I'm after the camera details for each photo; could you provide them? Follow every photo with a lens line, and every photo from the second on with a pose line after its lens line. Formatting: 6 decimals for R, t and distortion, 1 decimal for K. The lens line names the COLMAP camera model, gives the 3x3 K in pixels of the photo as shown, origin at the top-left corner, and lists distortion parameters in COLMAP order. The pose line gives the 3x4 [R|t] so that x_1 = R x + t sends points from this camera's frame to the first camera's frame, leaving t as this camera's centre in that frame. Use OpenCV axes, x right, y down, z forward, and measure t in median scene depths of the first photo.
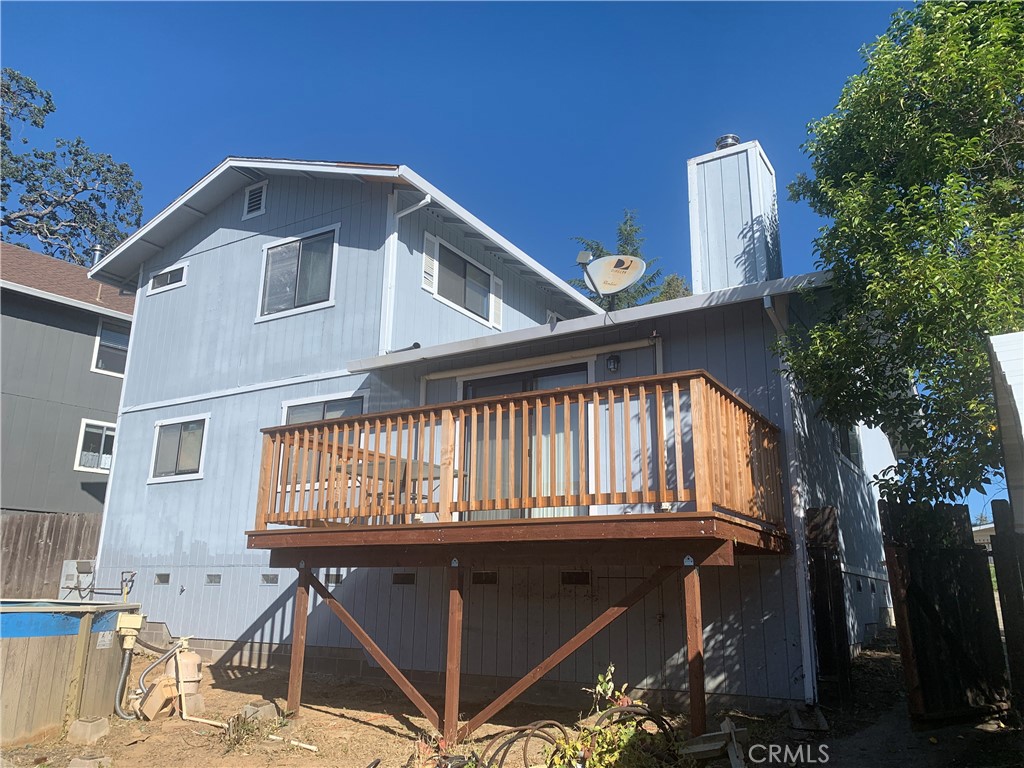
lens RADIAL K [[784.0, 0, 511.7], [0, 784.0, 377.4], [0, 0, 1]] dist [0.032570, -0.087941]
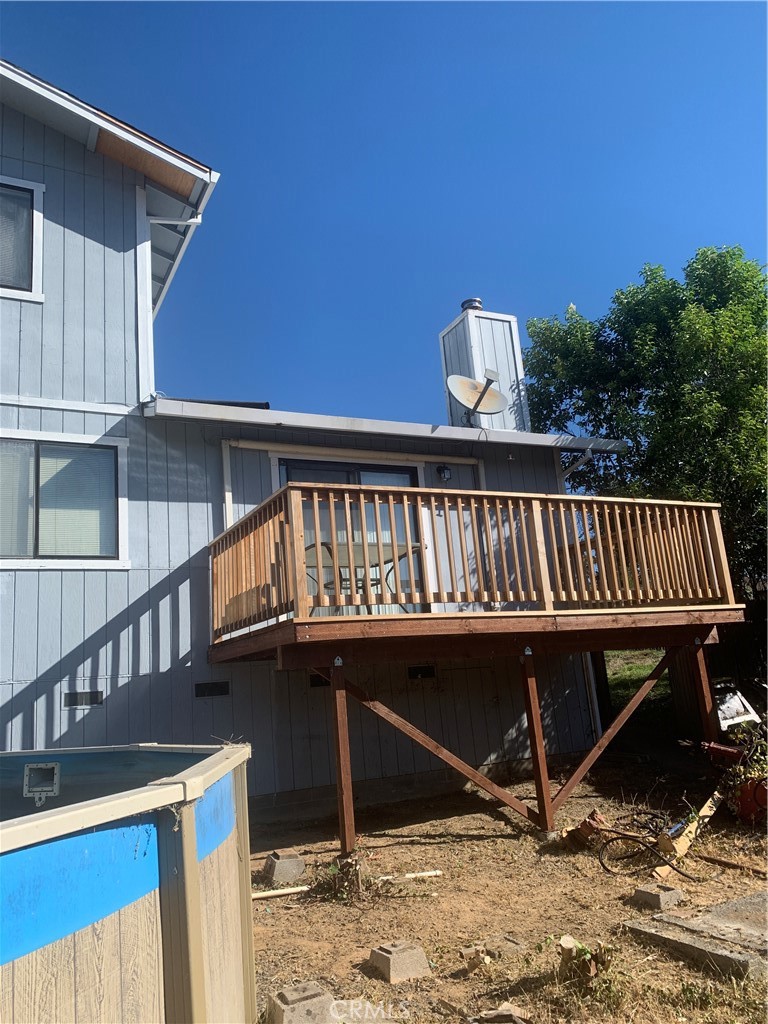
lens RADIAL K [[784.0, 0, 384.0], [0, 784.0, 512.0], [0, 0, 1]] dist [0.032570, -0.087941]
pose [[0.523129, 0.134954, 0.841501, -0.784951], [-0.144078, 0.987175, -0.068748, 0.116221], [-0.839986, -0.085278, 0.535864, 0.470979]]
